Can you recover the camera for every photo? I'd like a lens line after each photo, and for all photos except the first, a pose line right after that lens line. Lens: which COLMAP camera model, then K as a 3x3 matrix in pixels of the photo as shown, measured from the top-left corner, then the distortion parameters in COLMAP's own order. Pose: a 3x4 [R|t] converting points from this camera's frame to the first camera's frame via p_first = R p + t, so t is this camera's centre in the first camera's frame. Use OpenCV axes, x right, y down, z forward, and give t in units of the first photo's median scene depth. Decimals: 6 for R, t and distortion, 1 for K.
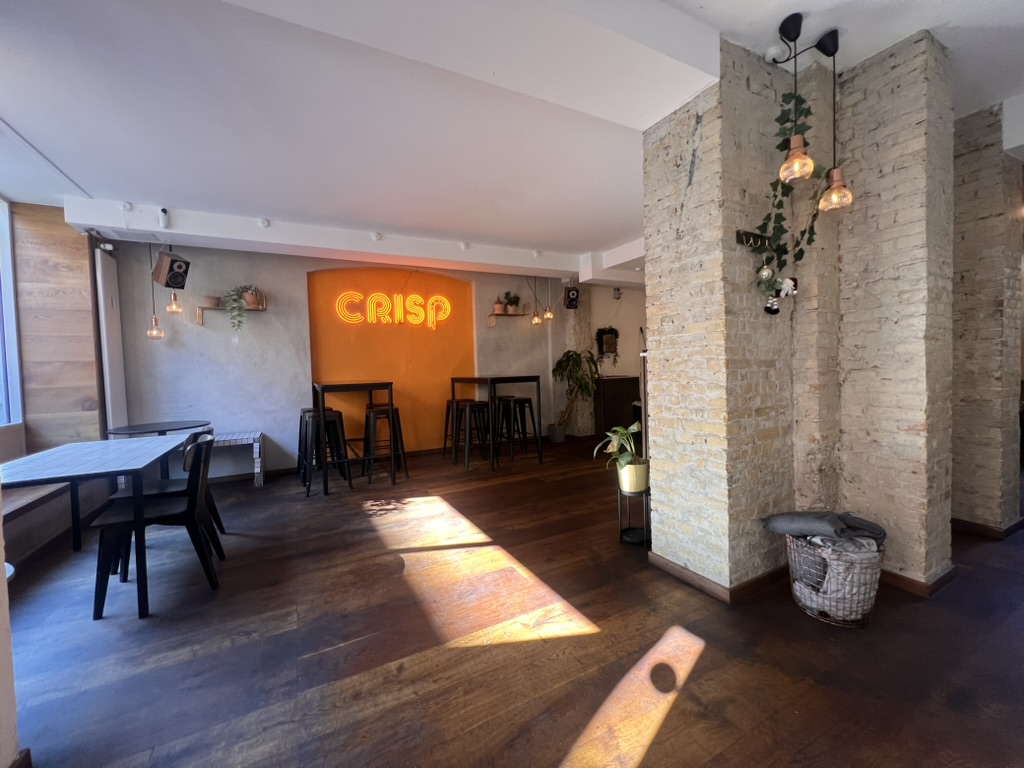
lens RADIAL K [[408.6, 0, 510.7], [0, 408.6, 379.5], [0, 0, 1]] dist [-0.002241, -0.000956]
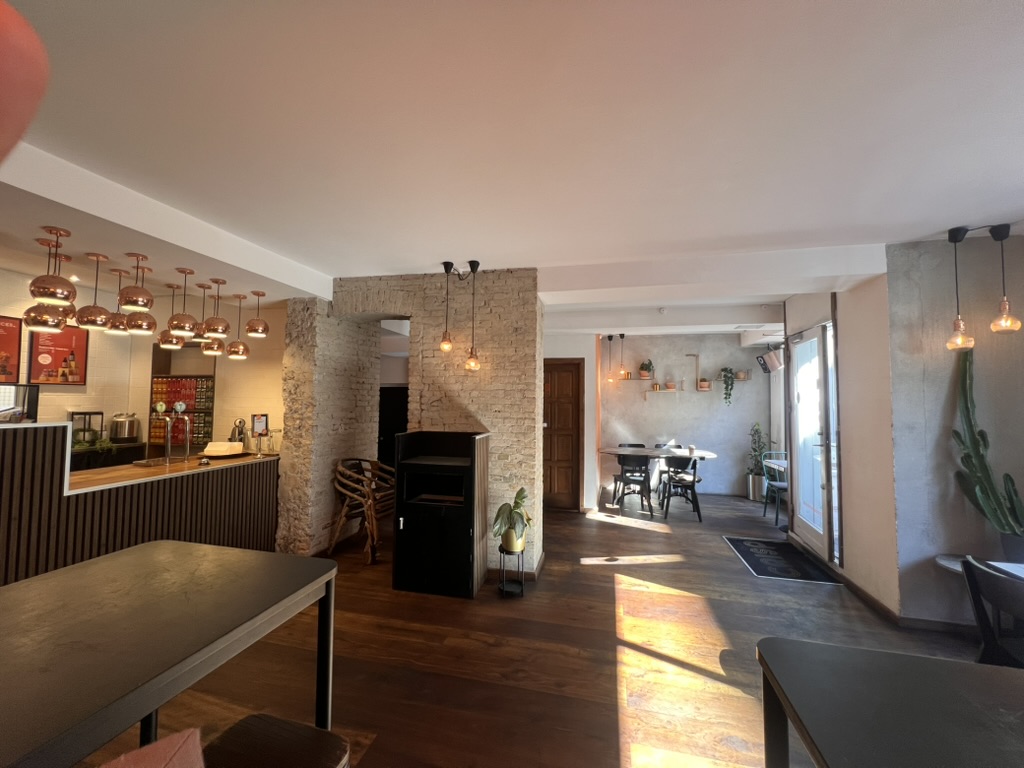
lens RADIAL K [[408.6, 0, 510.3], [0, 408.6, 381.6], [0, 0, 1]] dist [-0.002241, -0.000956]
pose [[-0.749442, 0.052991, 0.659946, -0.384451], [0.031604, 0.998519, -0.044287, -0.128872], [-0.661315, -0.012334, -0.750007, 1.411862]]
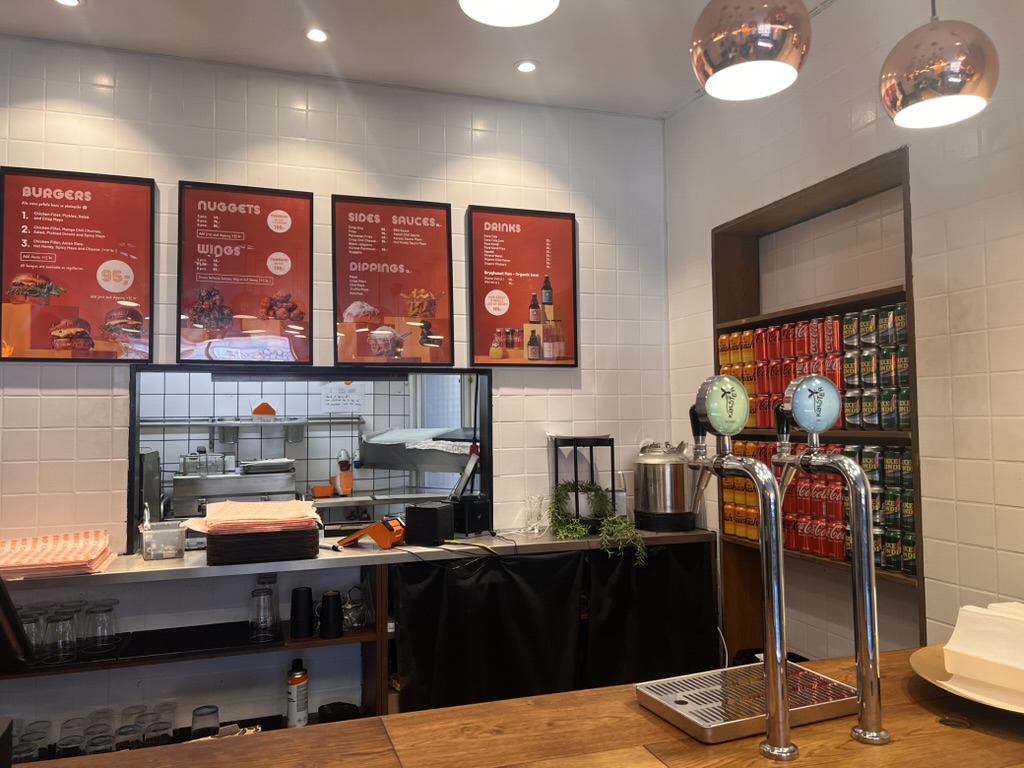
lens RADIAL K [[771.6, 0, 506.8], [0, 771.6, 385.0], [0, 0, 1]] dist [0.060278, -0.066128]
pose [[0.168618, 0.077219, 0.982652, 0.495380], [0.035131, 0.995822, -0.084282, -0.121830], [-0.985055, 0.048733, 0.165201, 1.277569]]
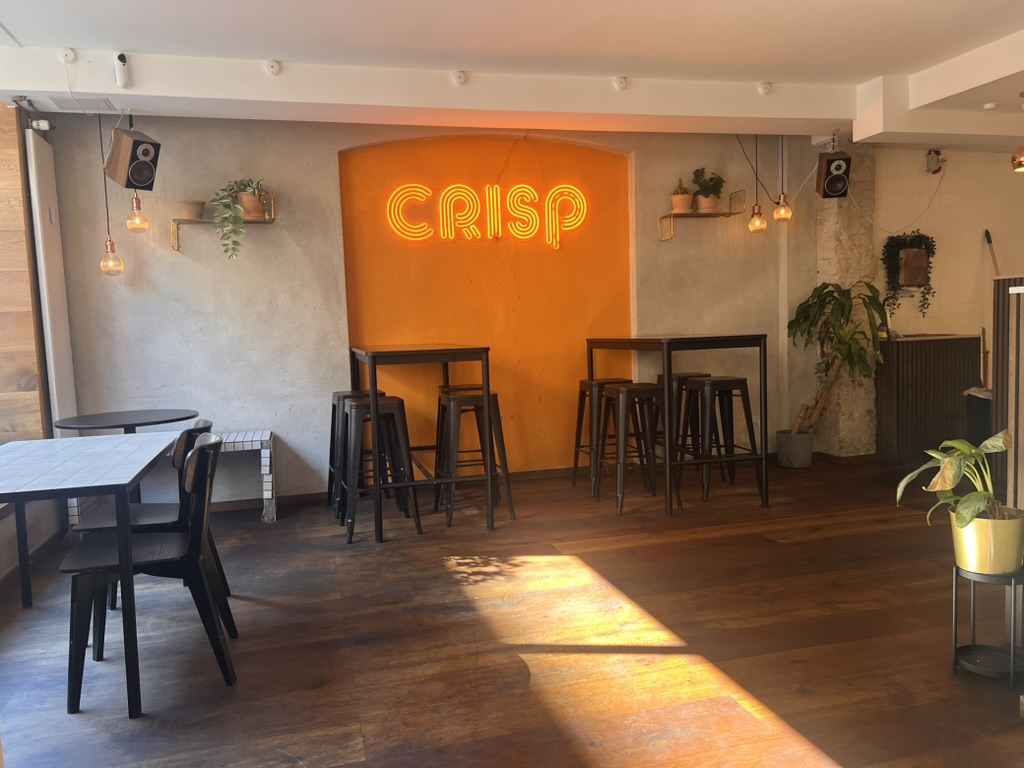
lens RADIAL K [[771.6, 0, 506.5], [0, 771.6, 384.8], [0, 0, 1]] dist [0.060278, -0.066128]
pose [[0.975402, 0.013651, -0.220012, -0.041298], [-0.001322, 0.998425, 0.056089, -0.001341], [0.220431, -0.054419, 0.973883, -0.017603]]
